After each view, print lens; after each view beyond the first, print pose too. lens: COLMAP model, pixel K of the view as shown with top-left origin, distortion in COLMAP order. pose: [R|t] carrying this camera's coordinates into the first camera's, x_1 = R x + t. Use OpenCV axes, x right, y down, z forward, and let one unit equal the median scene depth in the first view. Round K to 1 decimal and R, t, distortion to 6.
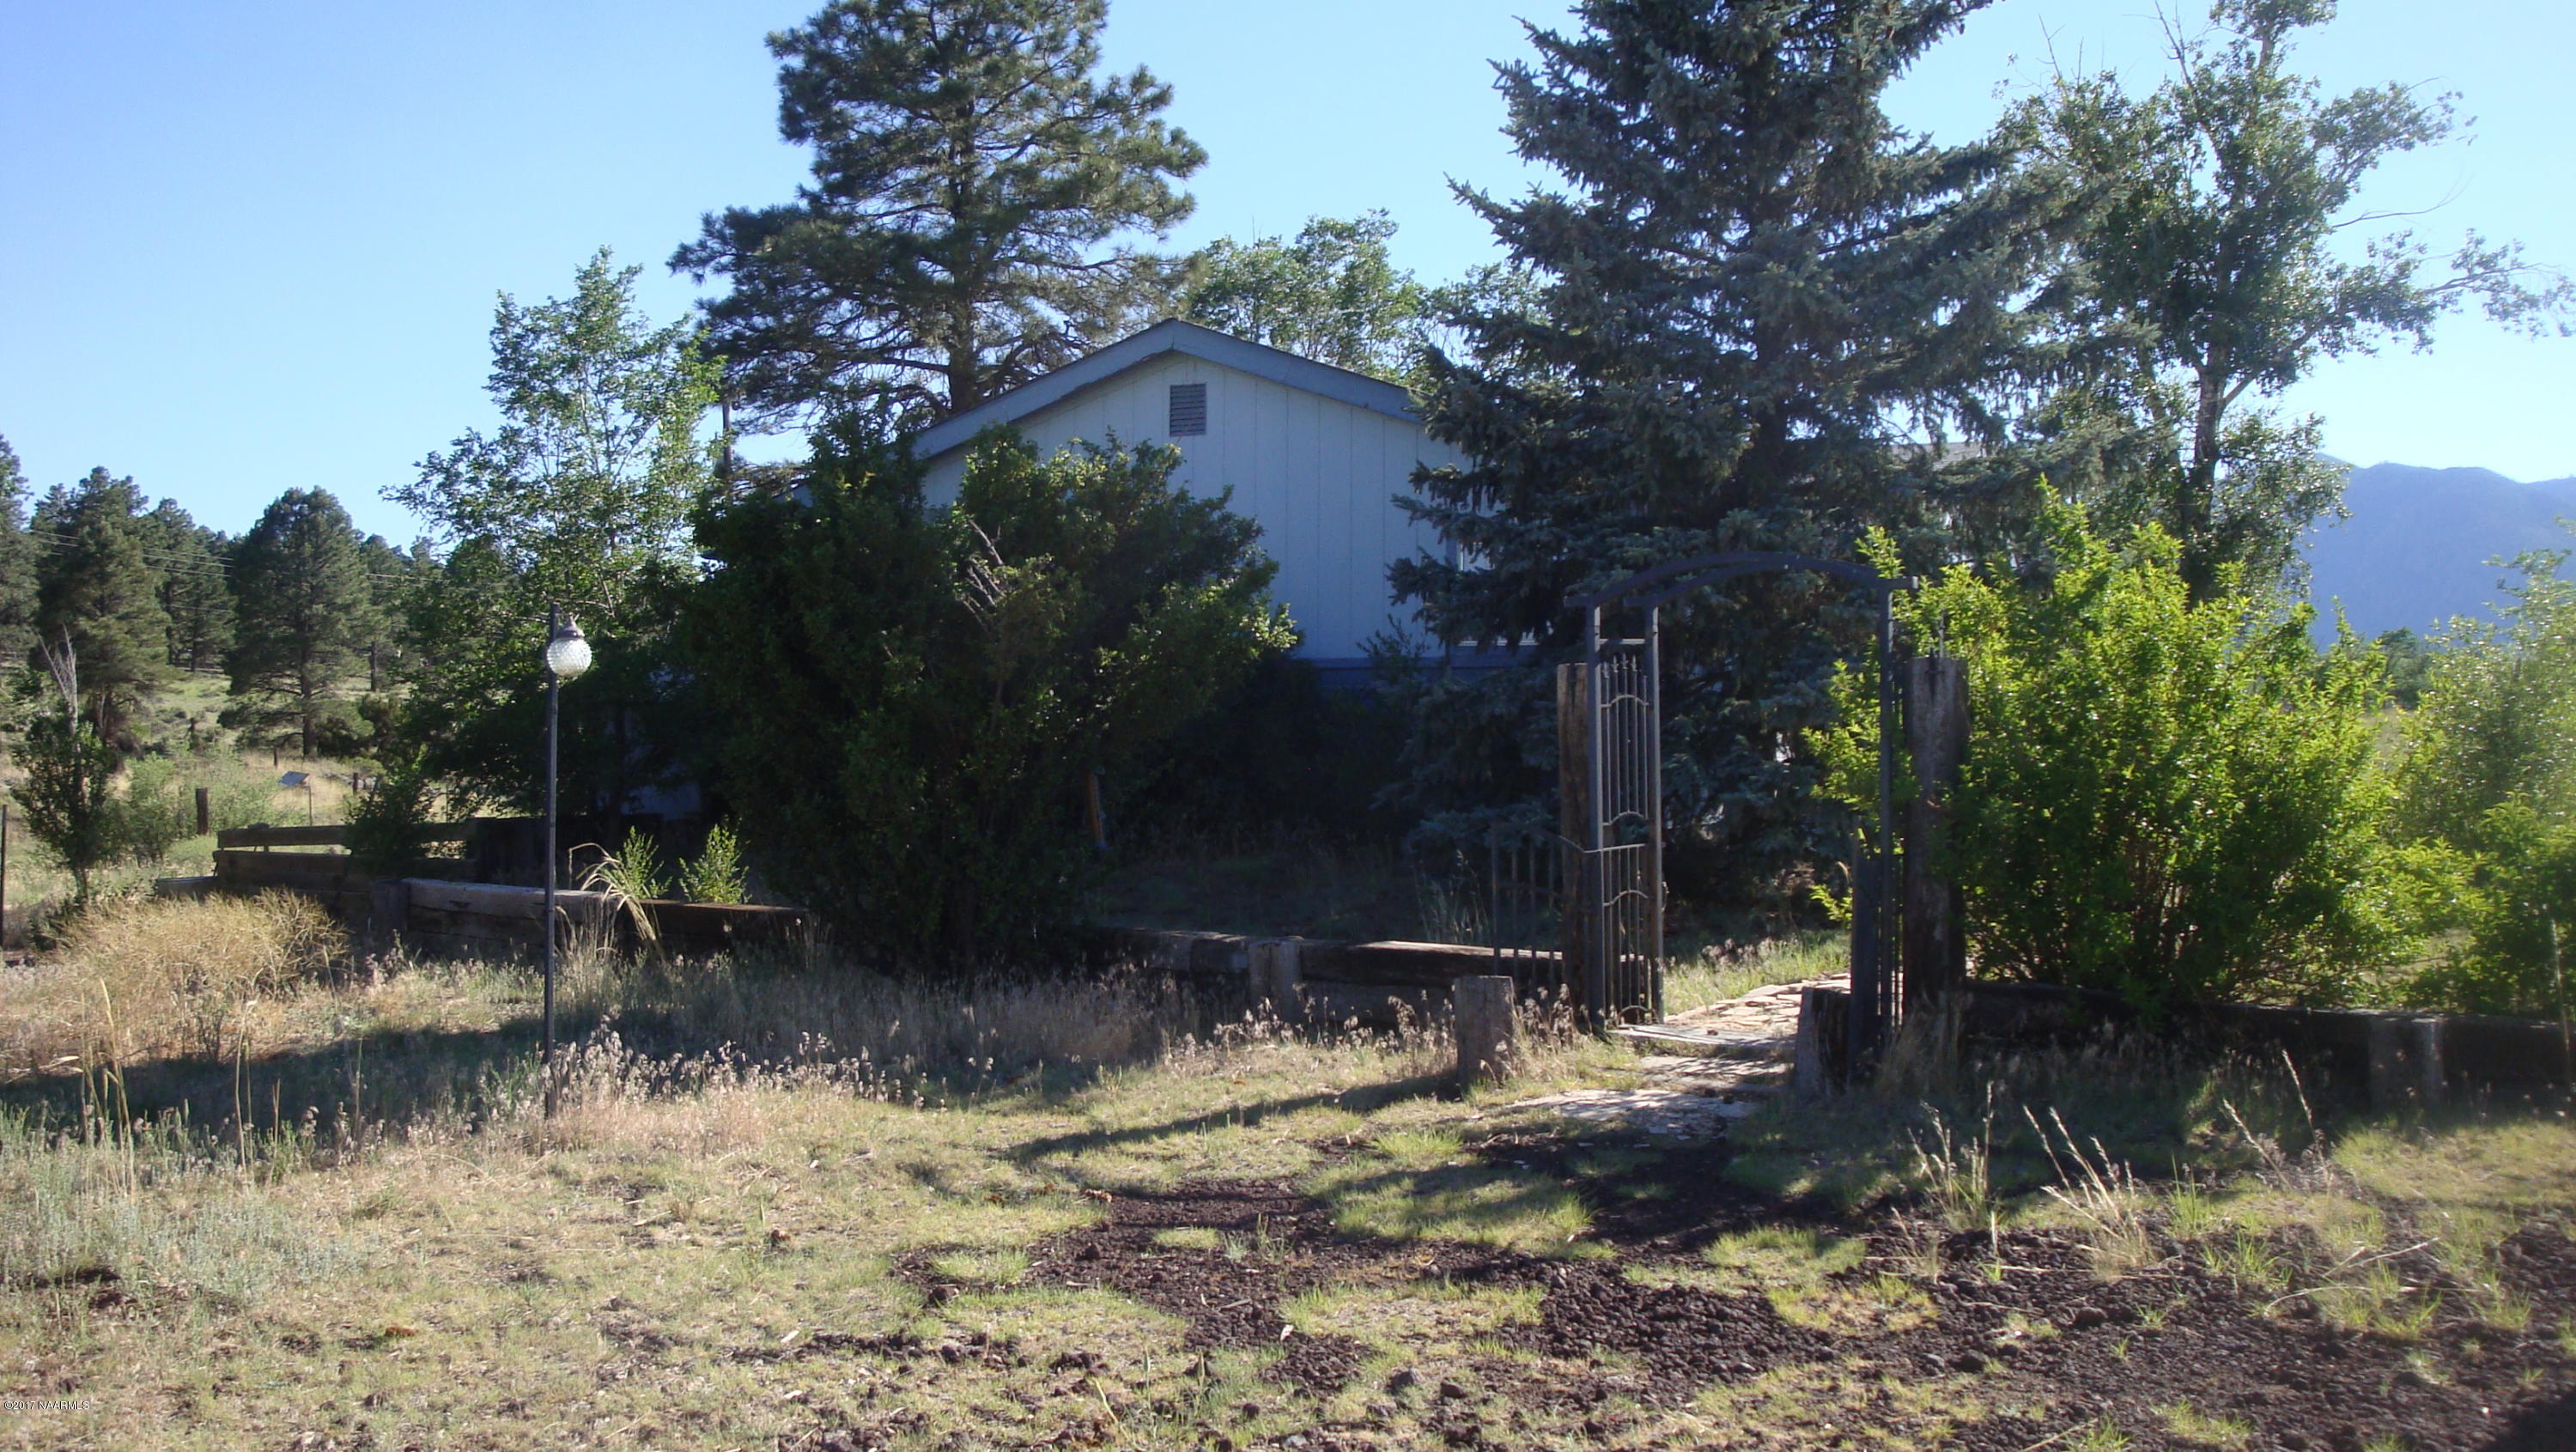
lens RADIAL K [[2592.6, 0, 1288.0], [0, 2592.6, 726.0], [0, 0, 1]] dist [-0.133059, -0.004634]
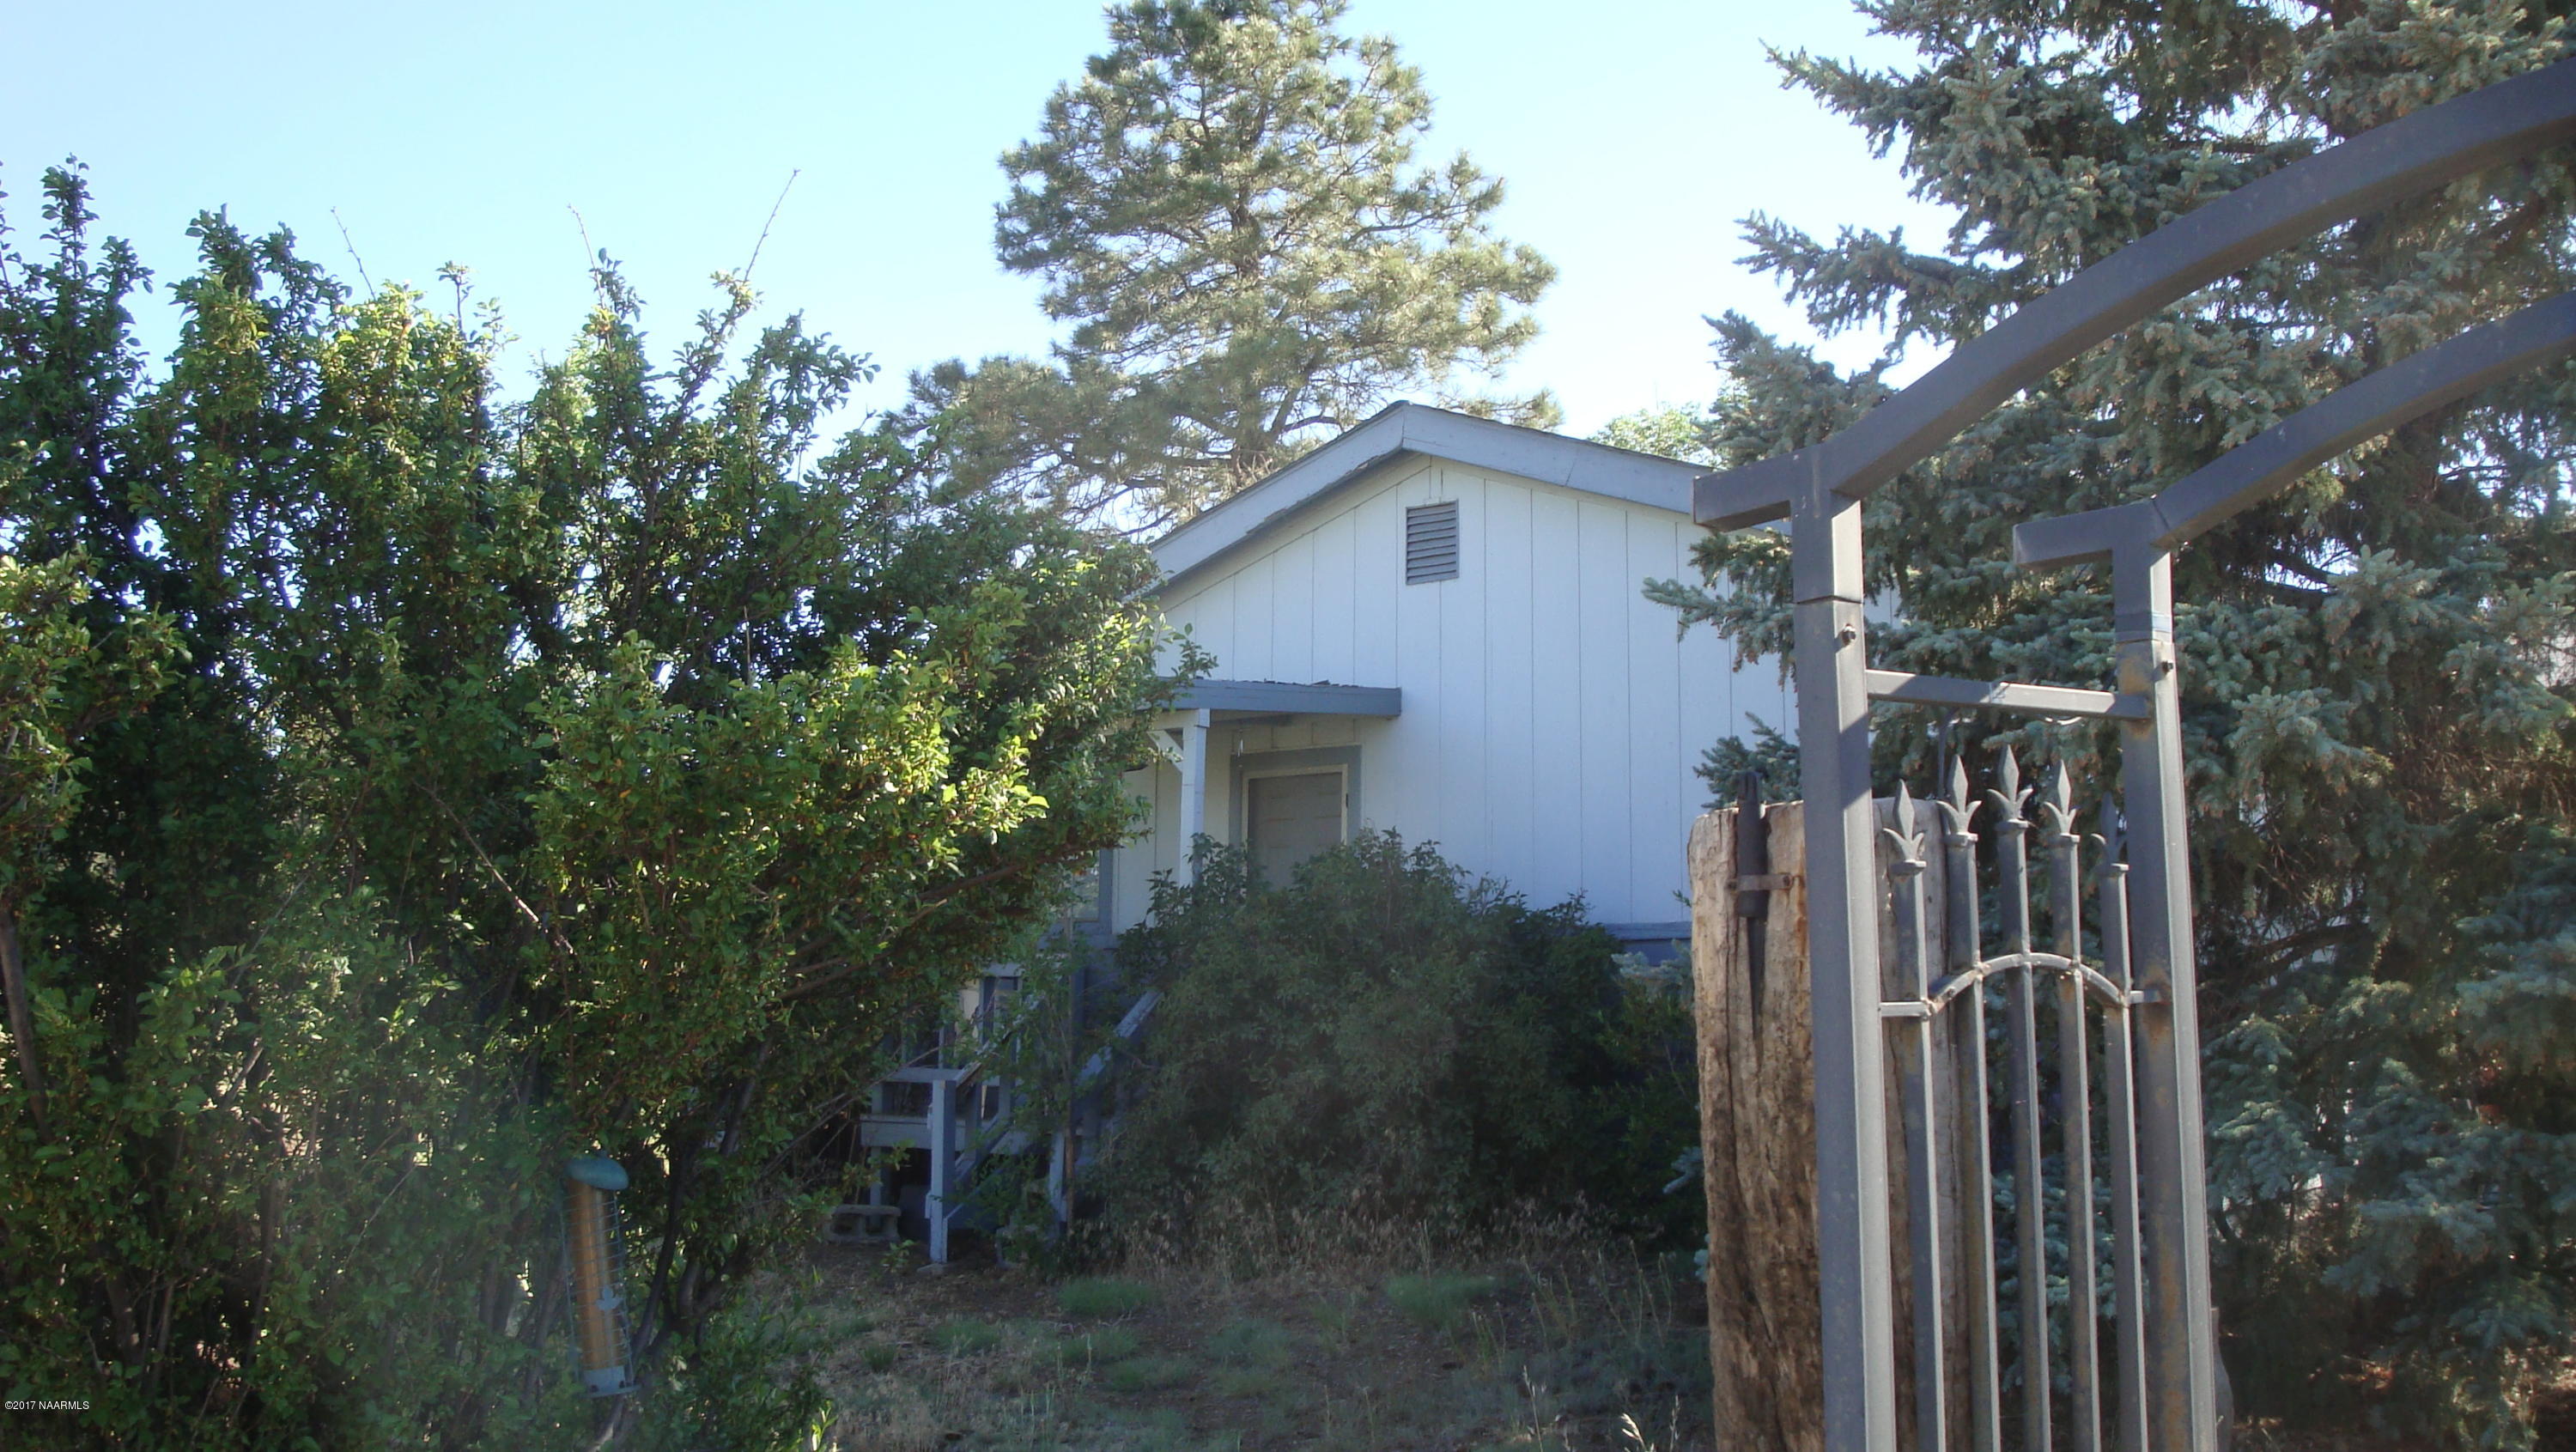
lens RADIAL K [[2592.6, 0, 1288.0], [0, 2592.6, 726.0], [0, 0, 1]] dist [-0.133059, -0.004634]
pose [[0.980013, -0.027422, -0.197036, 0.052098], [0.005261, 0.993680, -0.112124, -0.003430], [0.198866, 0.108846, 0.973963, 0.360922]]
